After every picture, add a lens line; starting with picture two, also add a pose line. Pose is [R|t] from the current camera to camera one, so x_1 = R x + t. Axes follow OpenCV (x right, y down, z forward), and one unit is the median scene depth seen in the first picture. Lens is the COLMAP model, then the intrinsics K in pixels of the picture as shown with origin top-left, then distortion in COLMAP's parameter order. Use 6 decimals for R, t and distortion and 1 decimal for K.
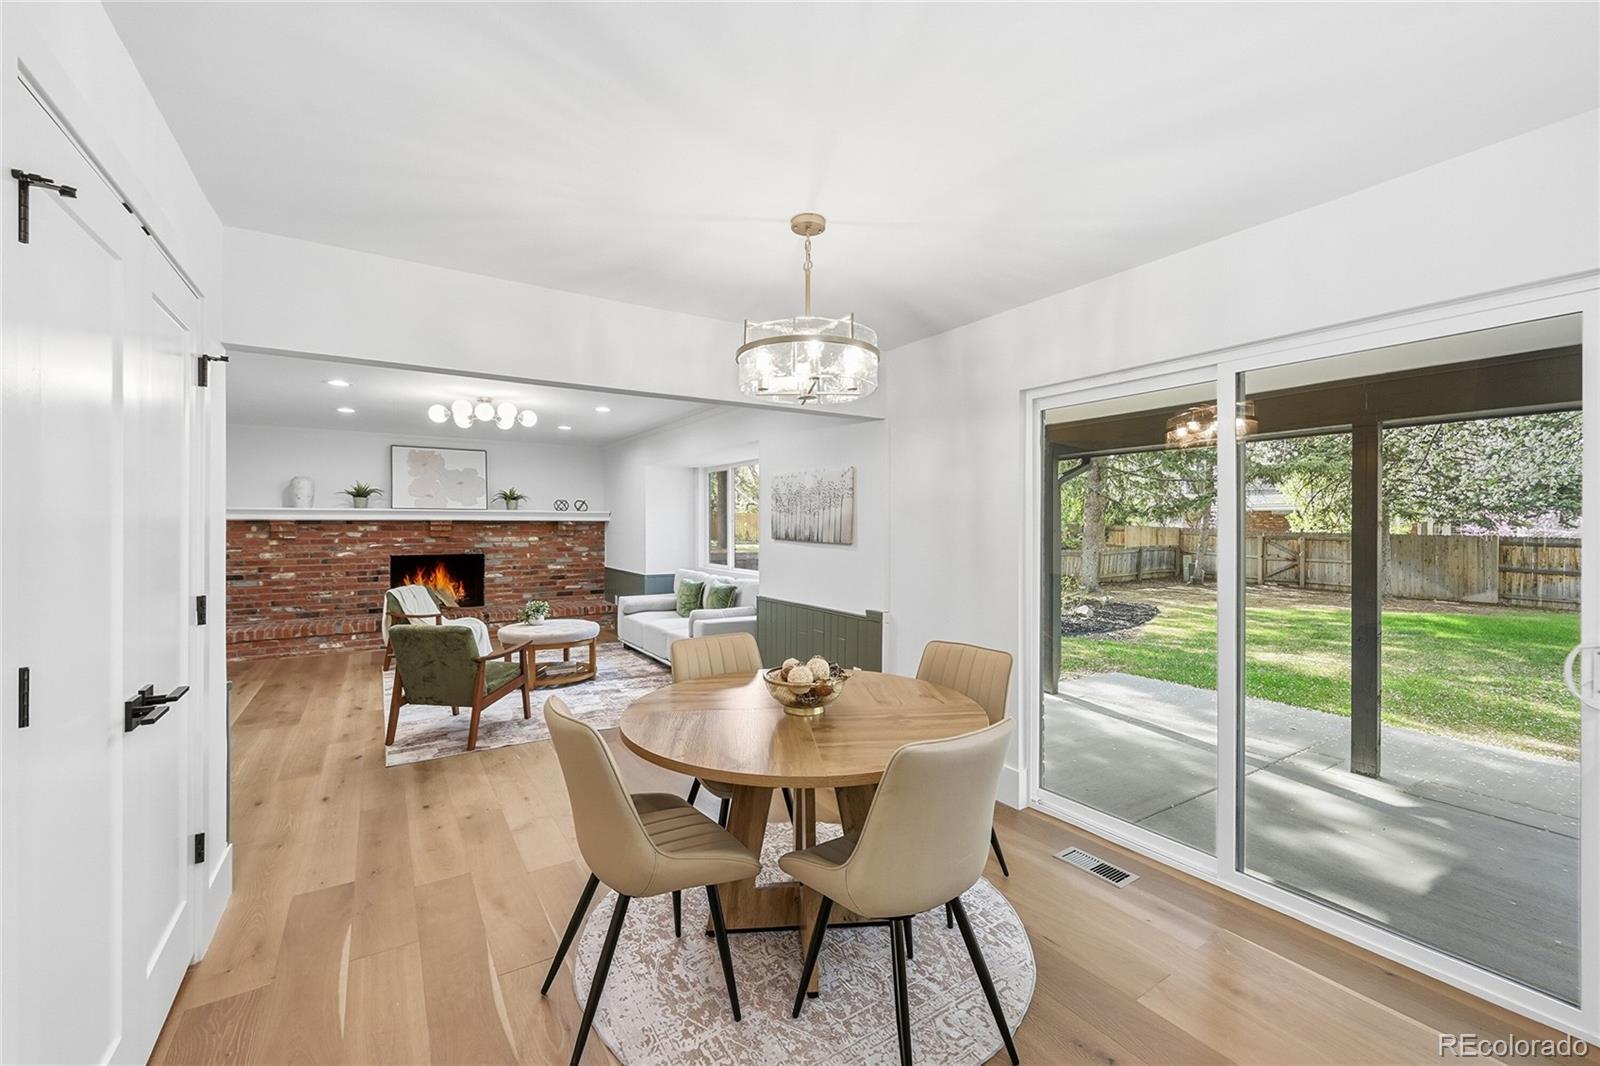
lens RADIAL K [[639.7, 0, 801.4], [0, 639.7, 521.6], [0, 0, 1]] dist [-0.001173, -0.000470]
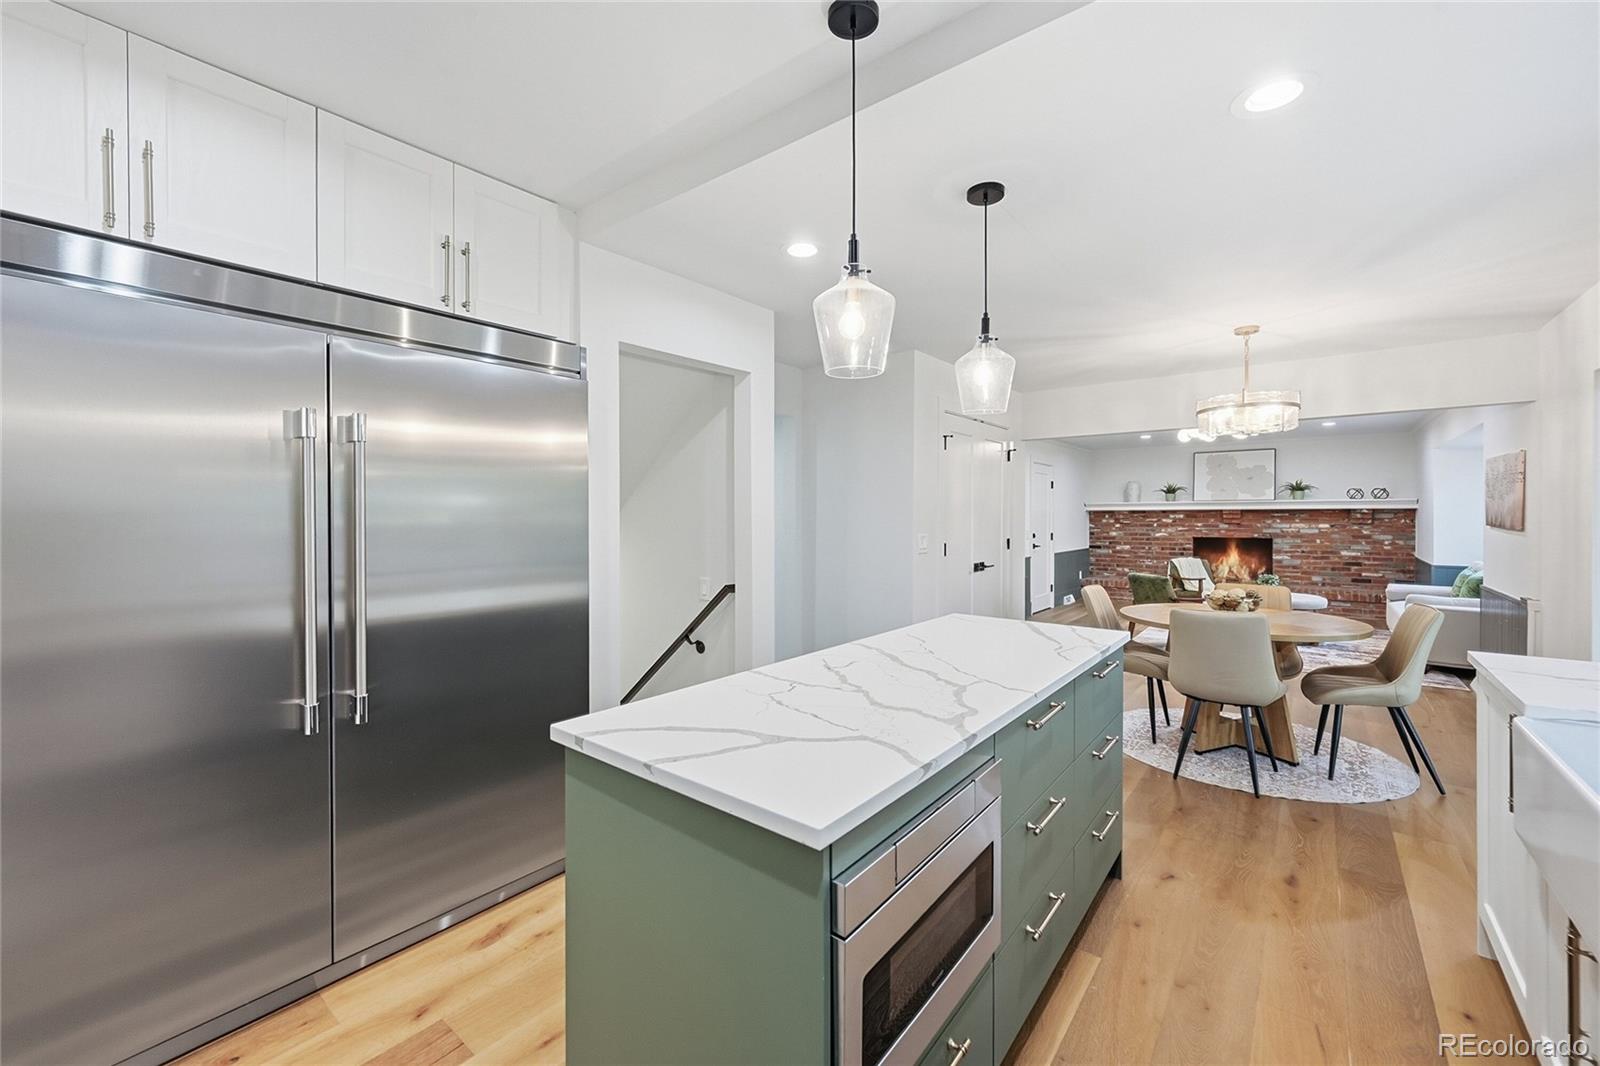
lens RADIAL K [[639.7, 0, 801.8], [0, 639.7, 522.4], [0, 0, 1]] dist [-0.001173, -0.000470]
pose [[0.311272, 0.008091, -0.950286, 0.351117], [0.007954, 0.999907, 0.011119, 0.002349], [0.950288, -0.011019, 0.311179, -0.174642]]
